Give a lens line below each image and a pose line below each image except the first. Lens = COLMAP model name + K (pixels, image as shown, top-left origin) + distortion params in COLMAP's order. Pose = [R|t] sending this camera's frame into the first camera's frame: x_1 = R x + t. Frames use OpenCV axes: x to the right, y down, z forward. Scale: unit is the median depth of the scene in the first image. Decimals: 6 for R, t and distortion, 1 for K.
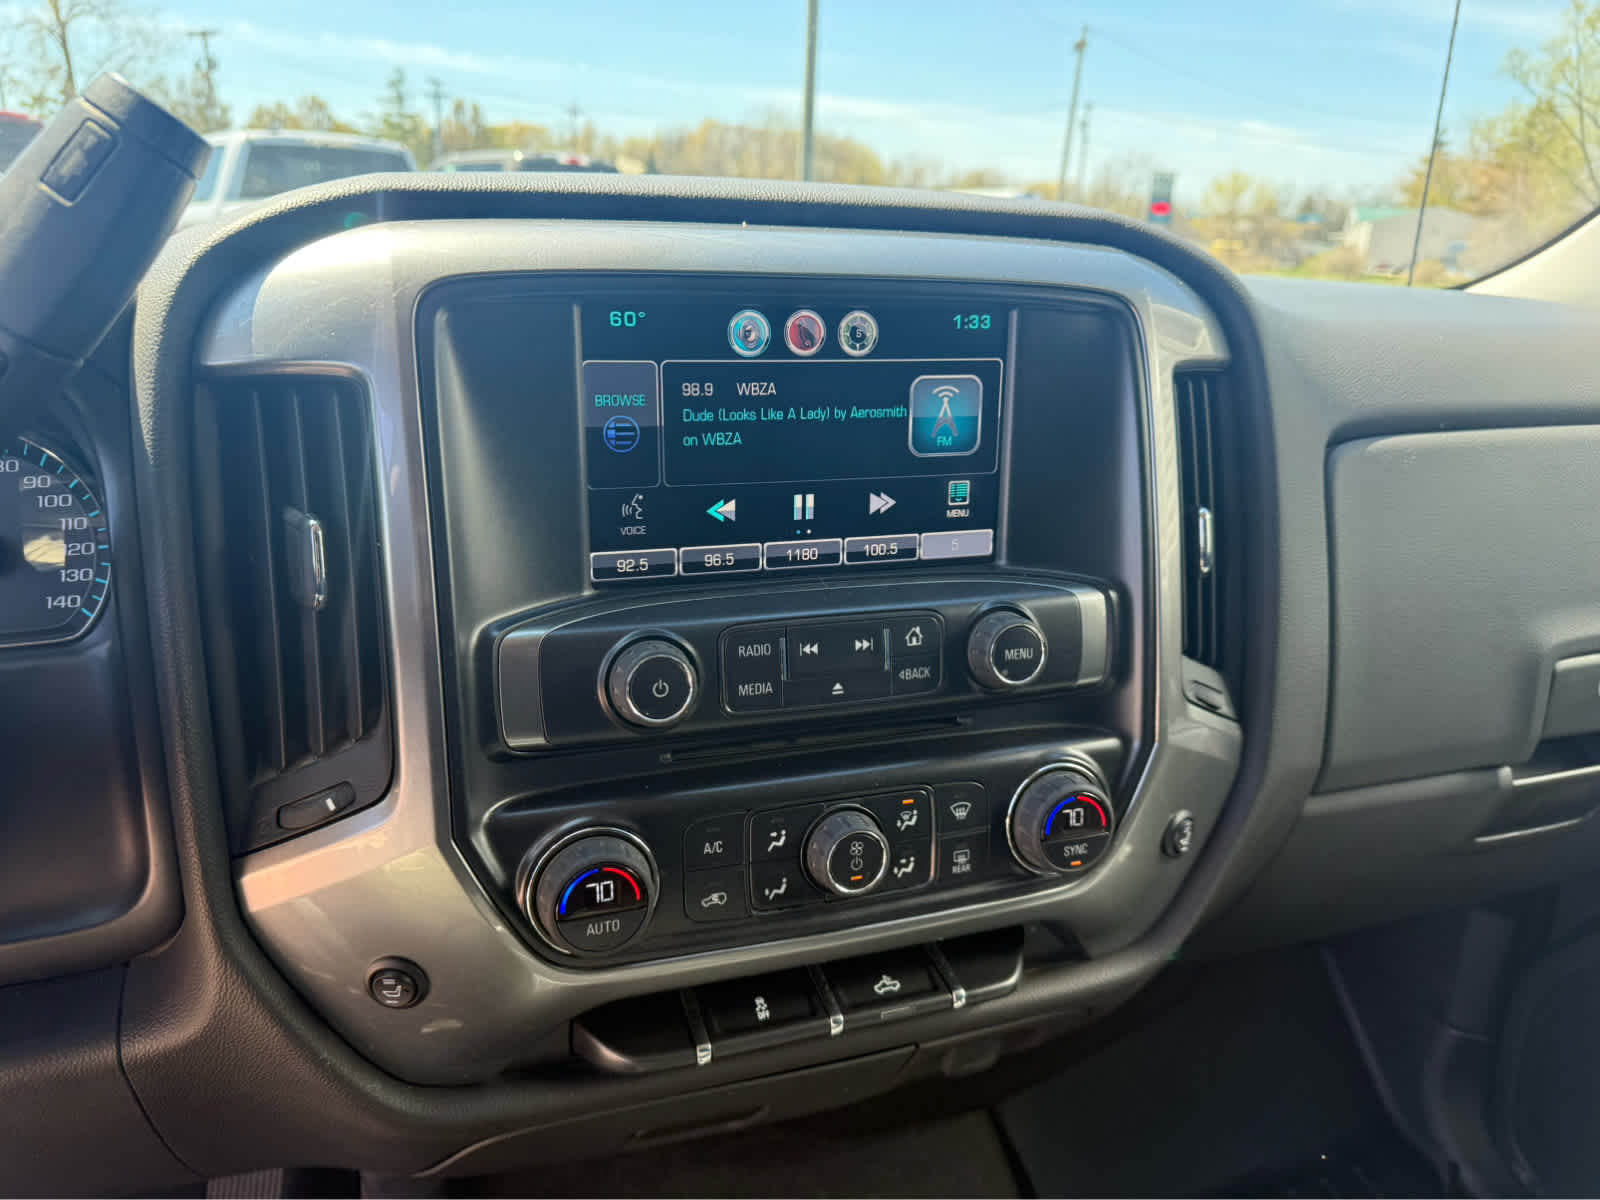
lens RADIAL K [[1114.4, 0, 794.7], [0, 1114.4, 602.7], [0, 0, 1]] dist [0.039132, -0.051613]
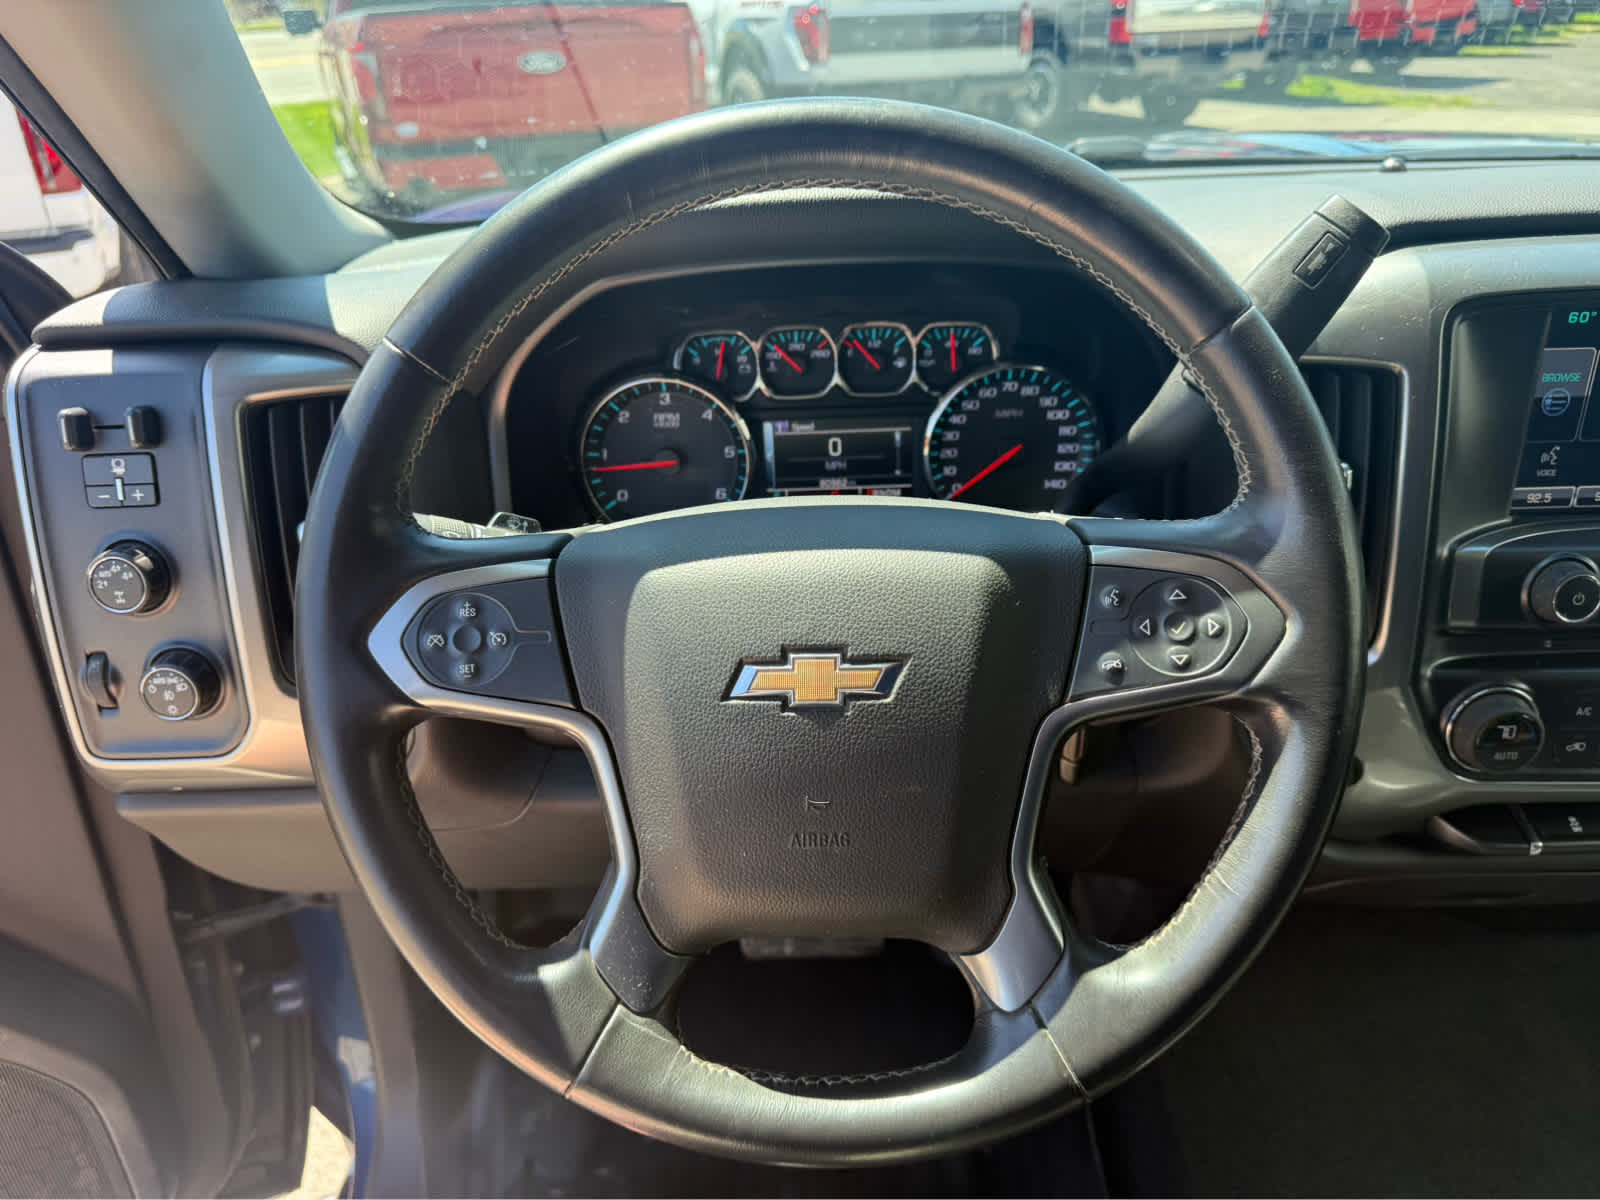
lens RADIAL K [[1114.4, 0, 801.5], [0, 1114.4, 595.5], [0, 0, 1]] dist [0.039132, -0.051613]
pose [[0.941443, 0.105447, -0.320258, -0.548420], [-0.045497, 0.980881, 0.189215, -0.136945], [0.334088, -0.163565, 0.928241, -0.579386]]
